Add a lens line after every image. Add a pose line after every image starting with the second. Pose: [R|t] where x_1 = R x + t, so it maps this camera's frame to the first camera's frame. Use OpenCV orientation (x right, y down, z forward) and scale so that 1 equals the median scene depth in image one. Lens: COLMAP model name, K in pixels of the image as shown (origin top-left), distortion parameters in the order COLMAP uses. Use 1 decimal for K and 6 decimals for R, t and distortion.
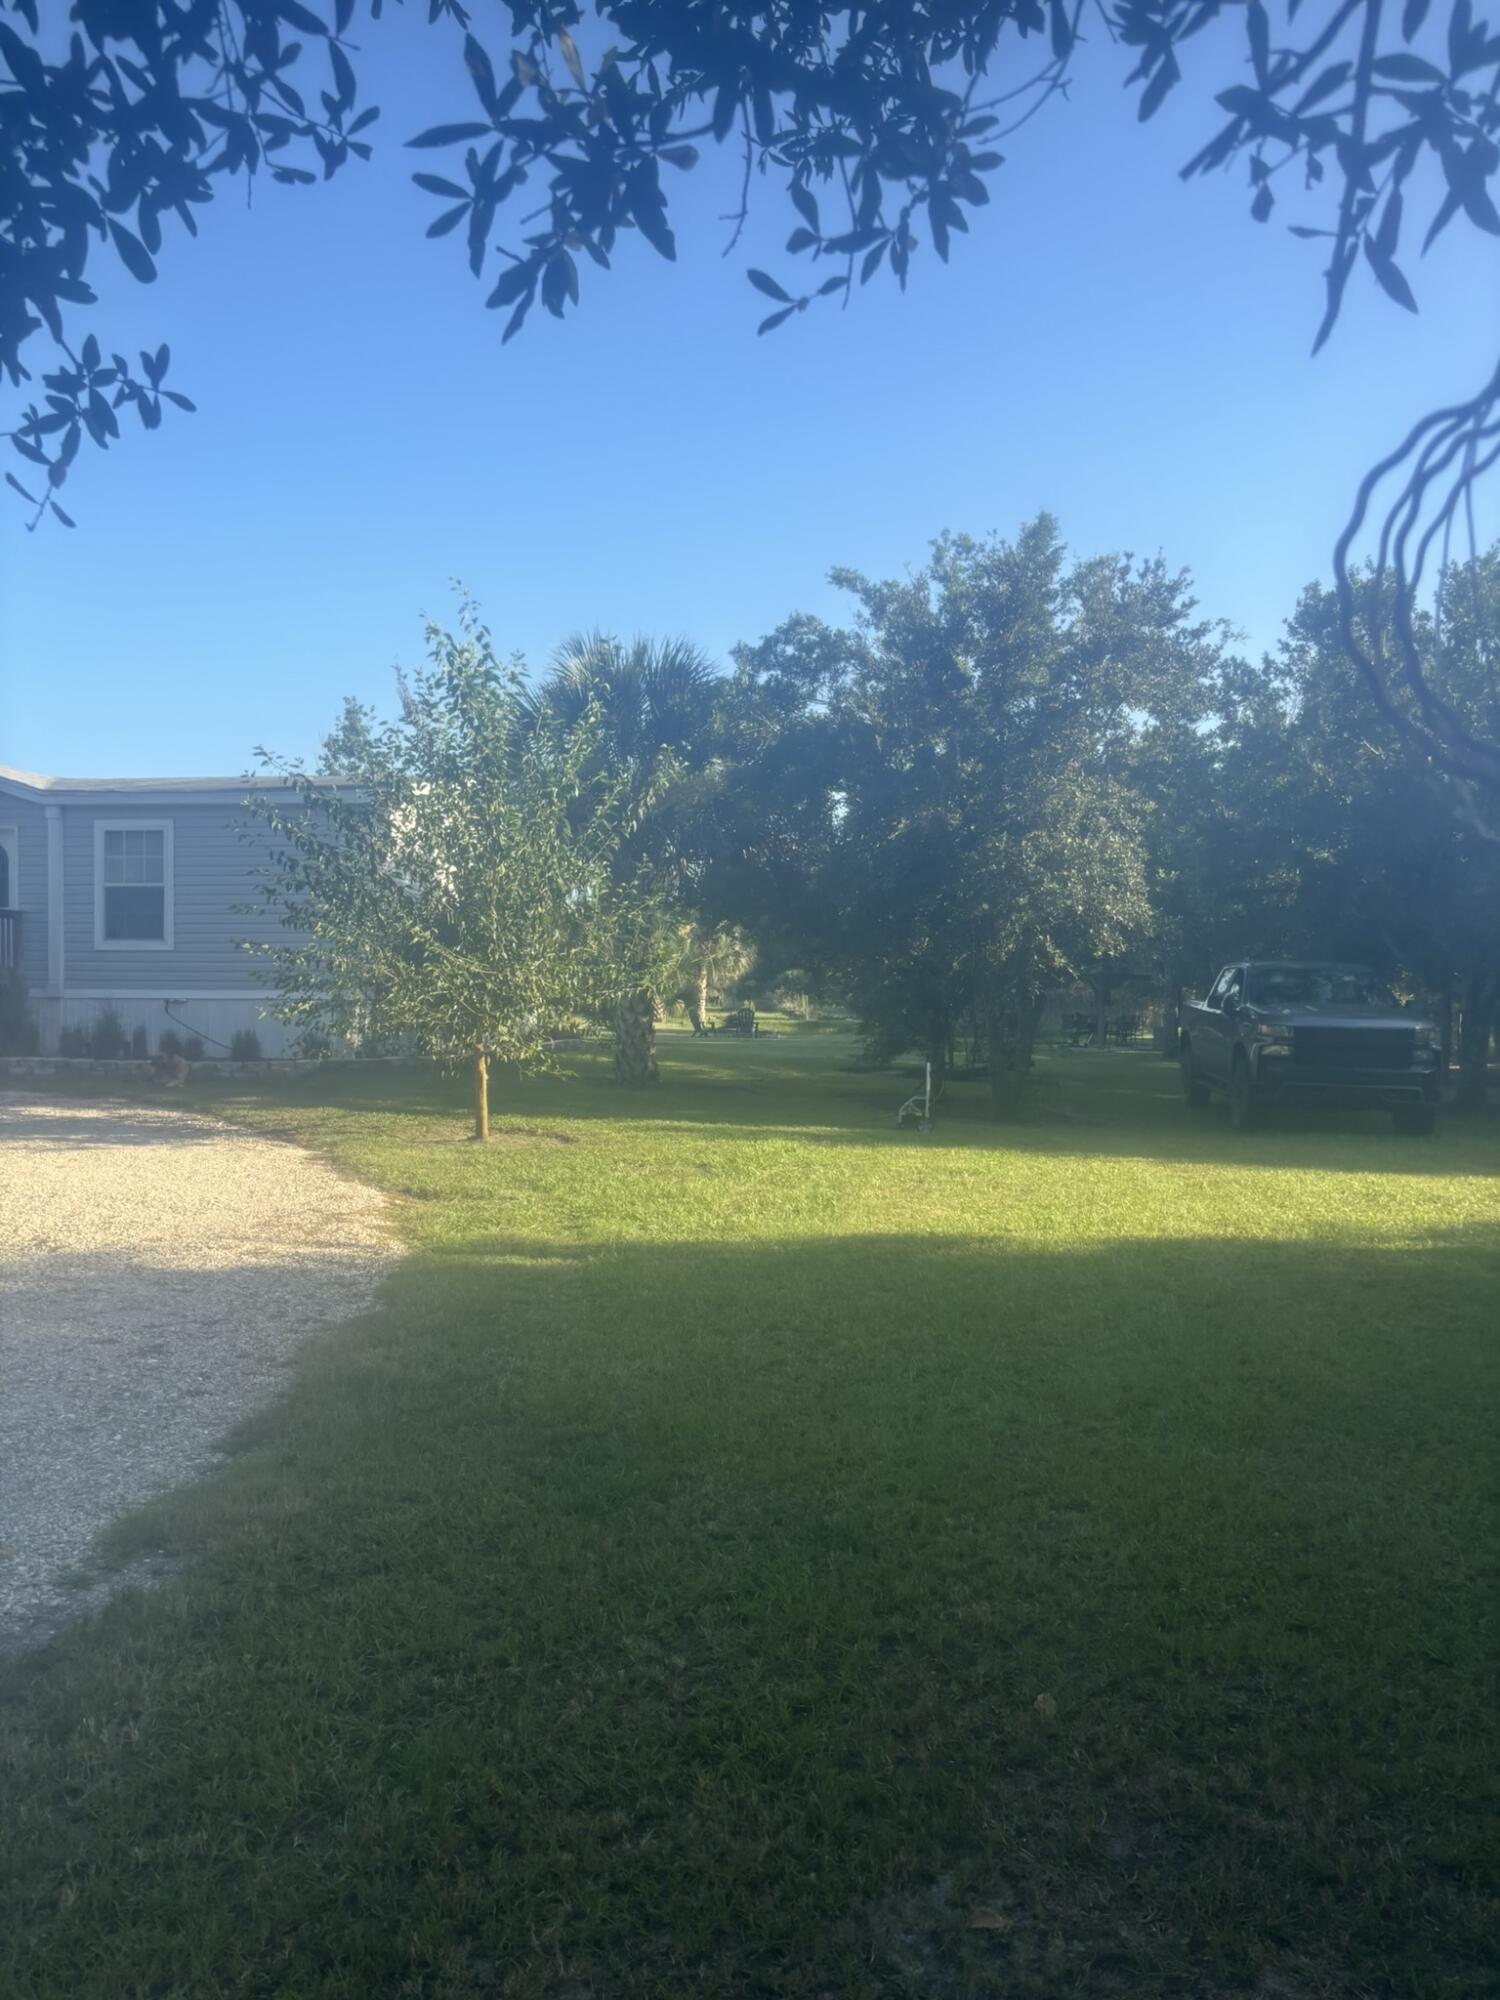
lens RADIAL K [[1516.0, 0, 757.6], [0, 1516.0, 992.0], [0, 0, 1]] dist [0.056329, -0.068505]
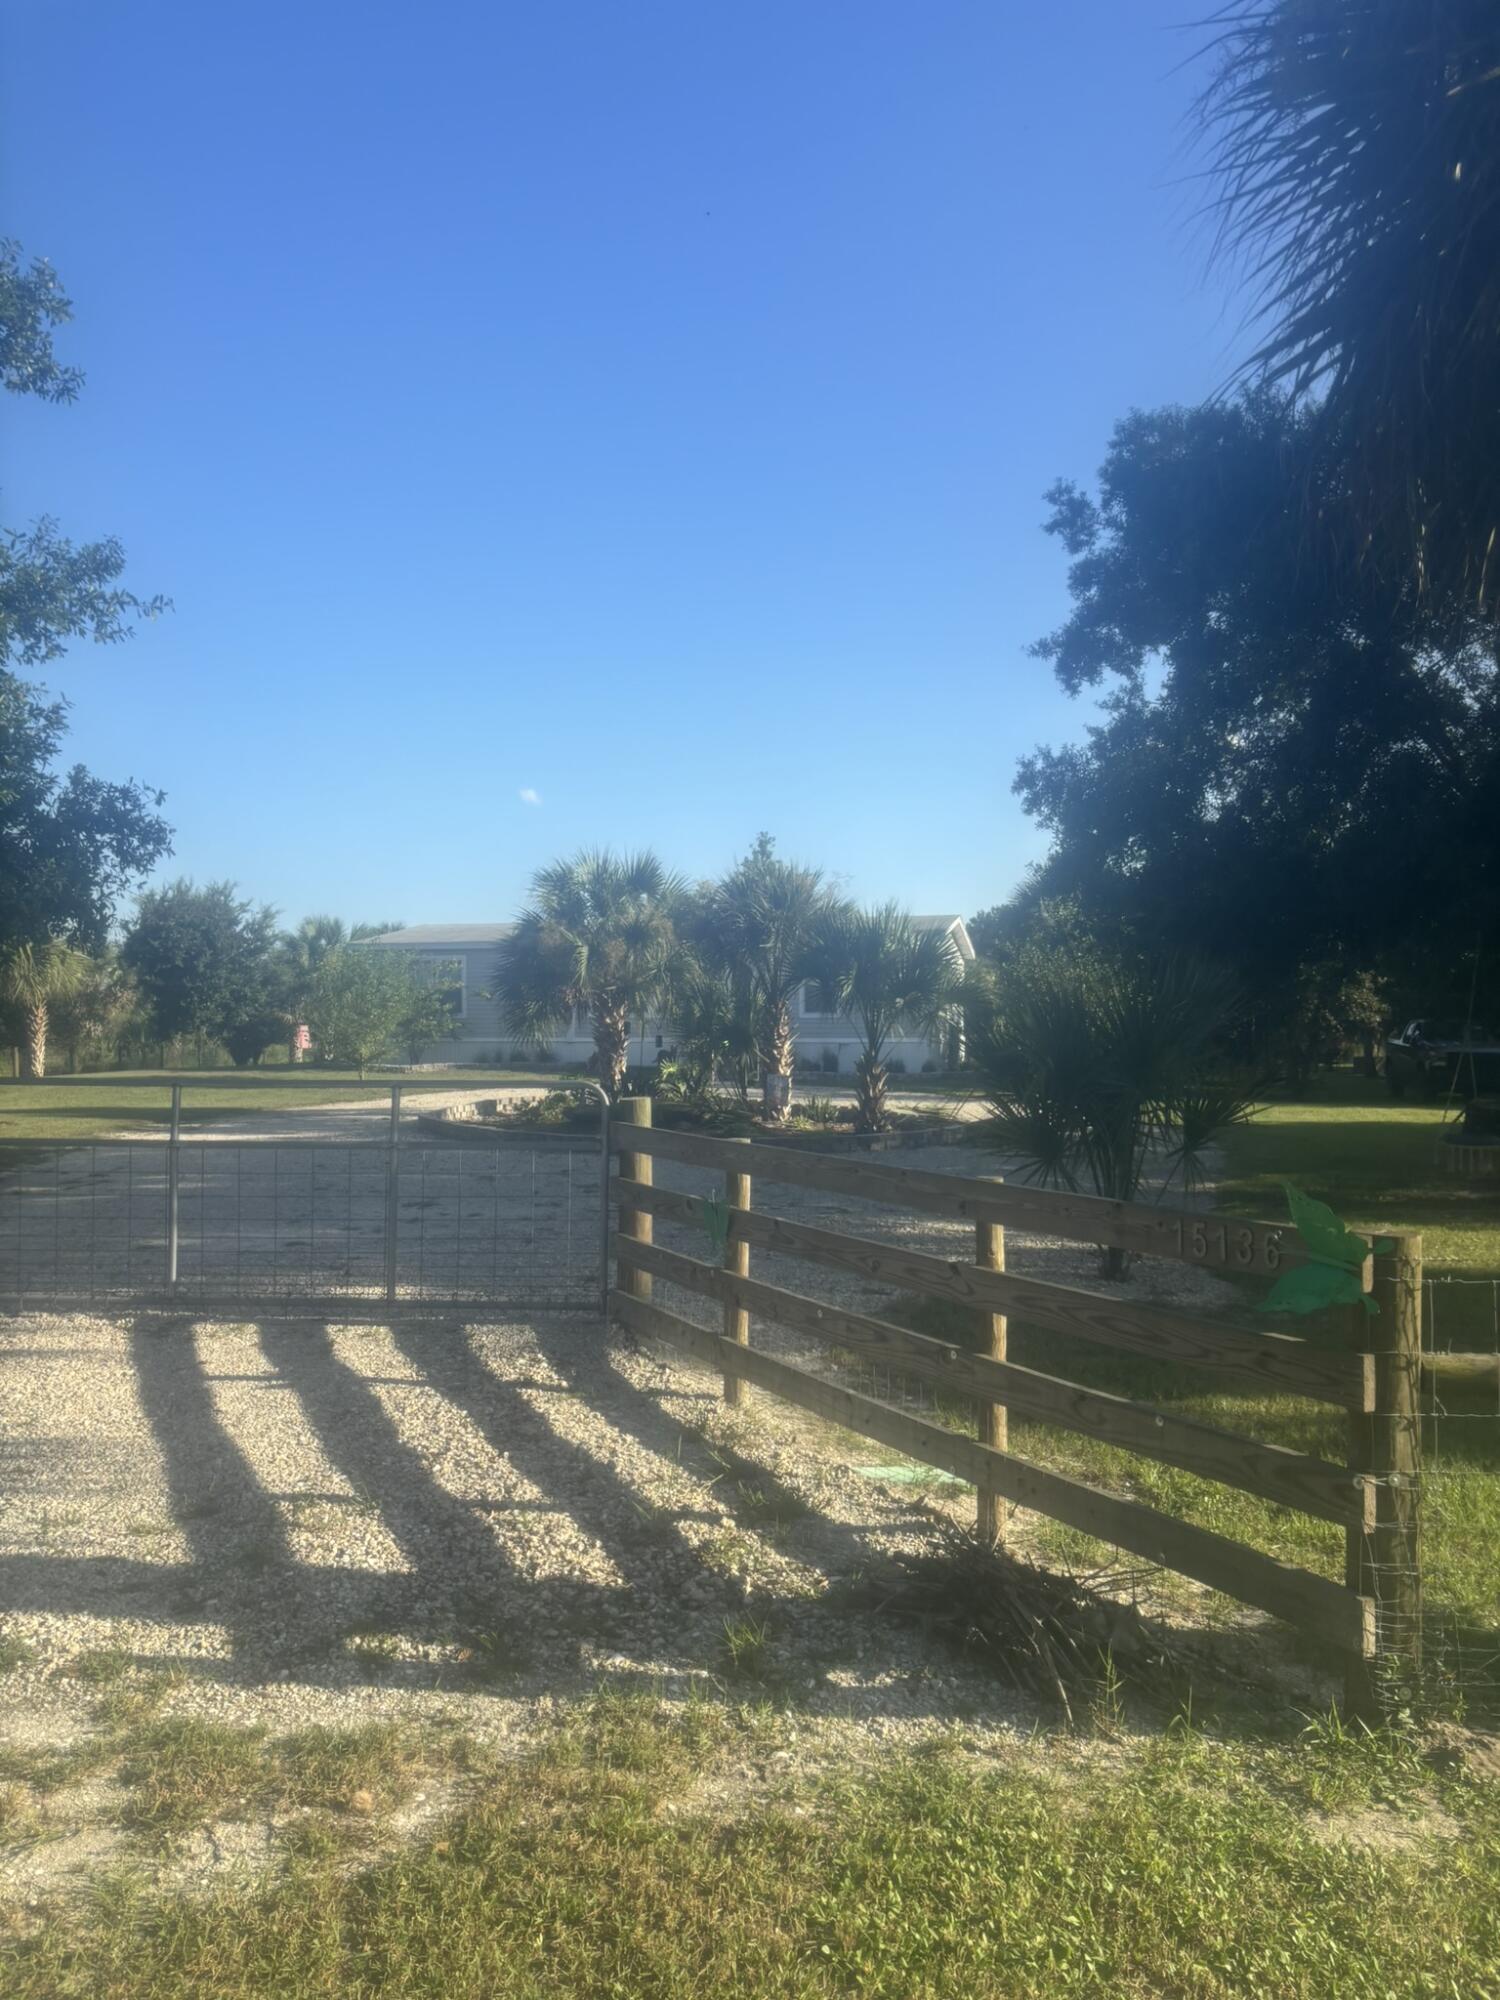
lens RADIAL K [[1516.0, 0, 749.6], [0, 1516.0, 1020.6], [0, 0, 1]] dist [0.056329, -0.068505]
pose [[0.996405, -0.010289, -0.084085, -0.371061], [0.009967, 0.999941, -0.004254, -0.018153], [0.084124, 0.003401, 0.996449, -1.017719]]
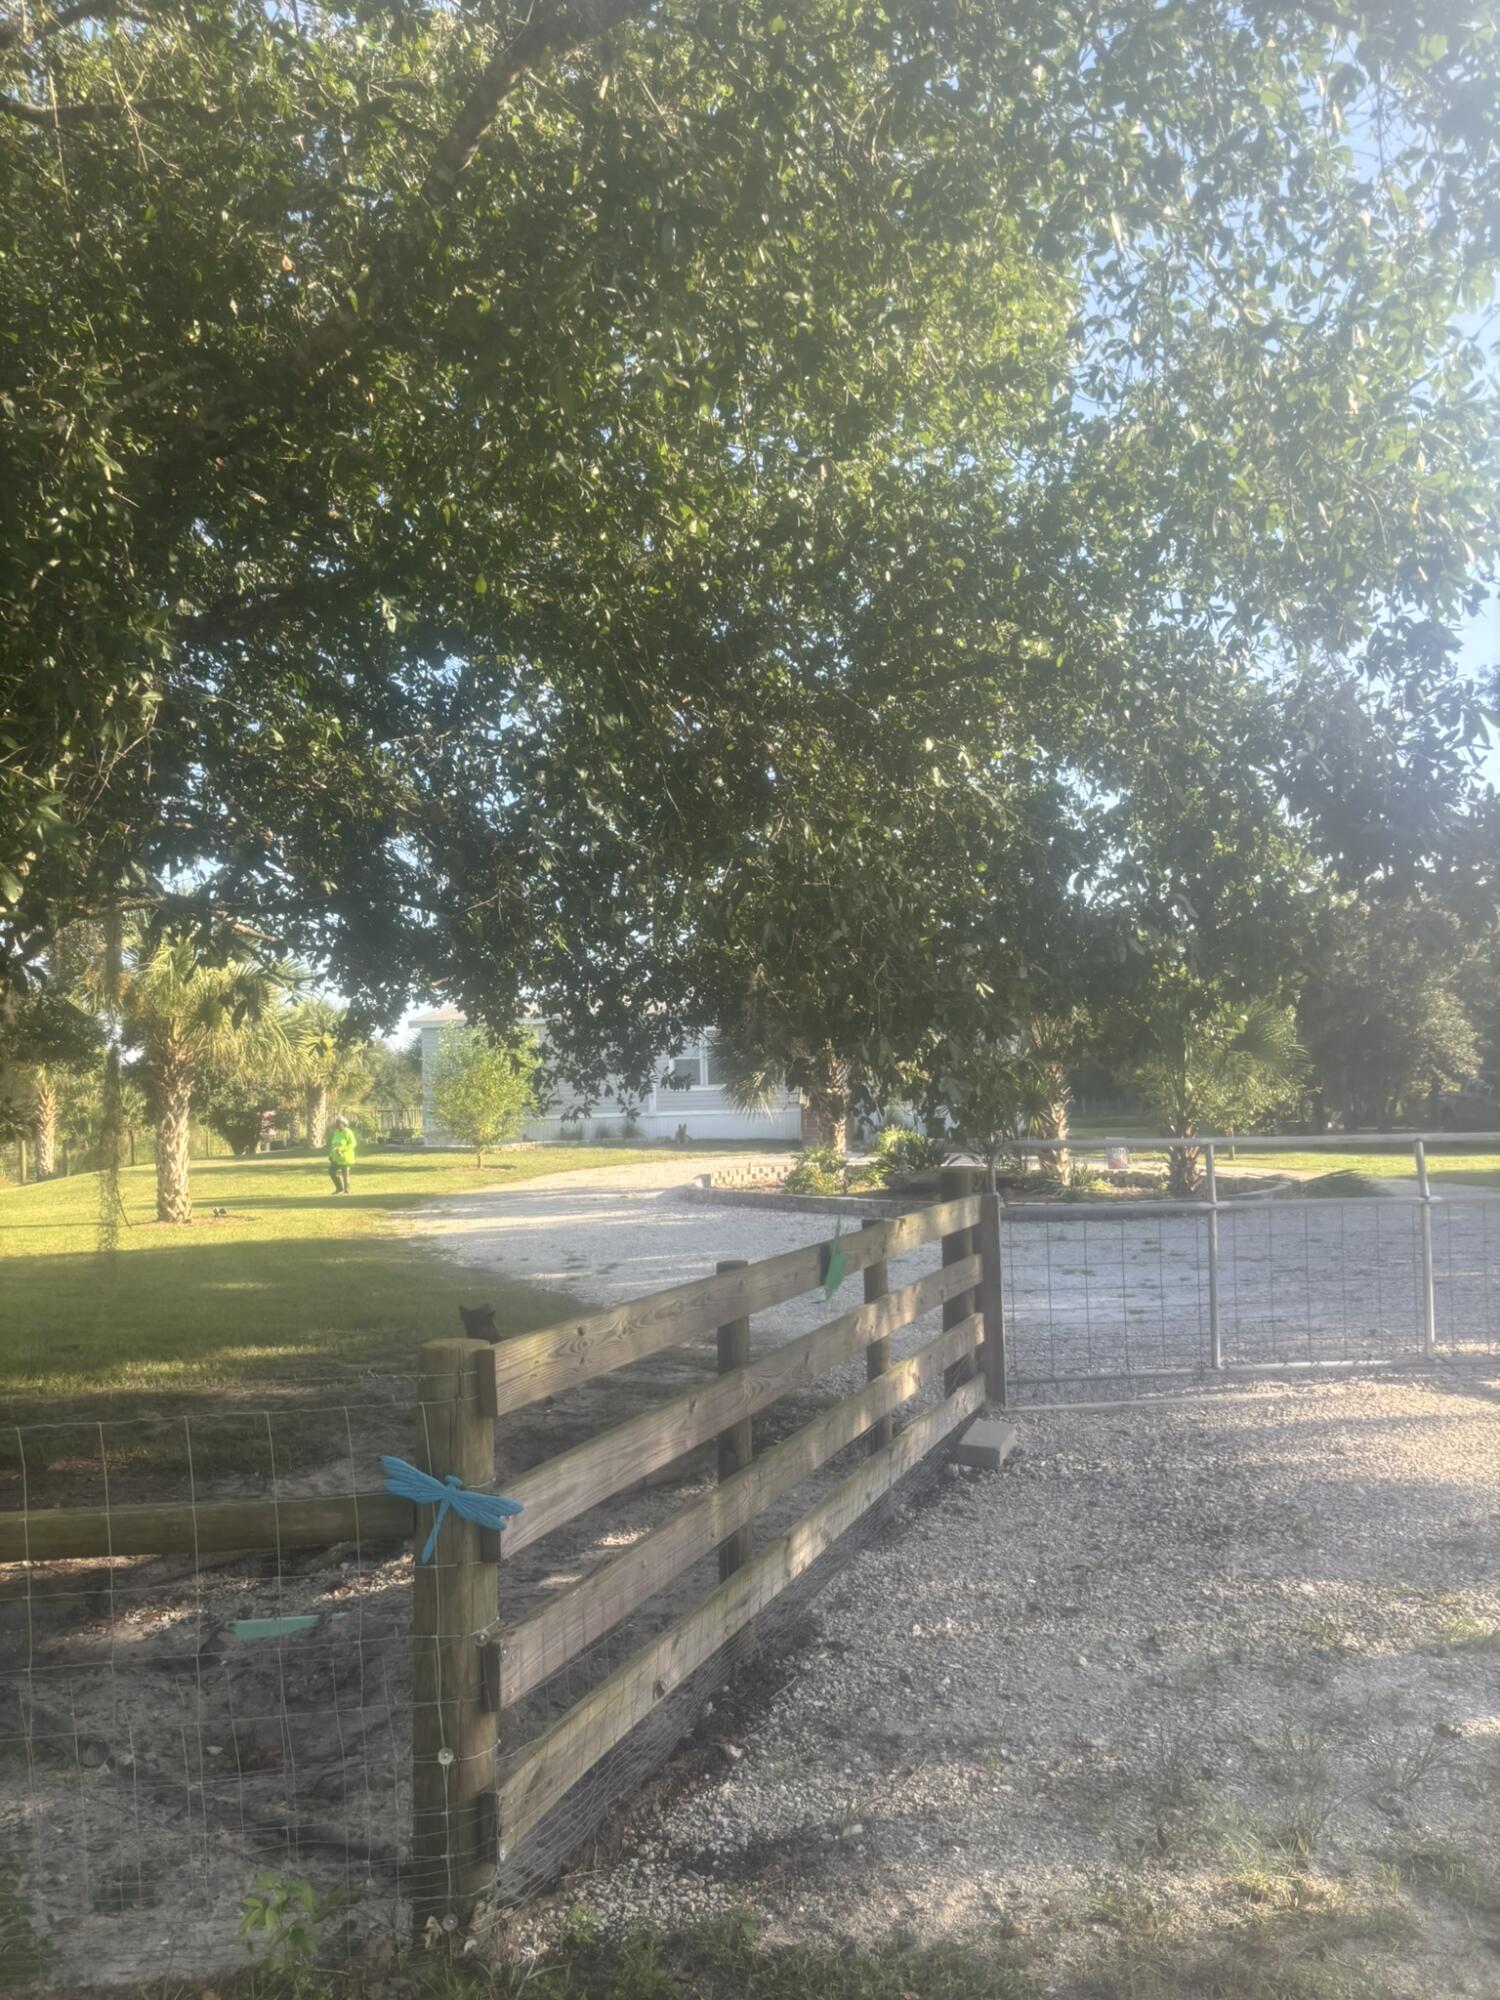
lens RADIAL K [[1516.0, 0, 750.0], [0, 1516.0, 1002.6], [0, 0, 1]] dist [0.056329, -0.068505]
pose [[0.998098, -0.034481, 0.051107, -0.772729], [0.037553, 0.997467, -0.060416, -0.024774], [-0.048894, 0.062220, 0.996864, -1.004299]]
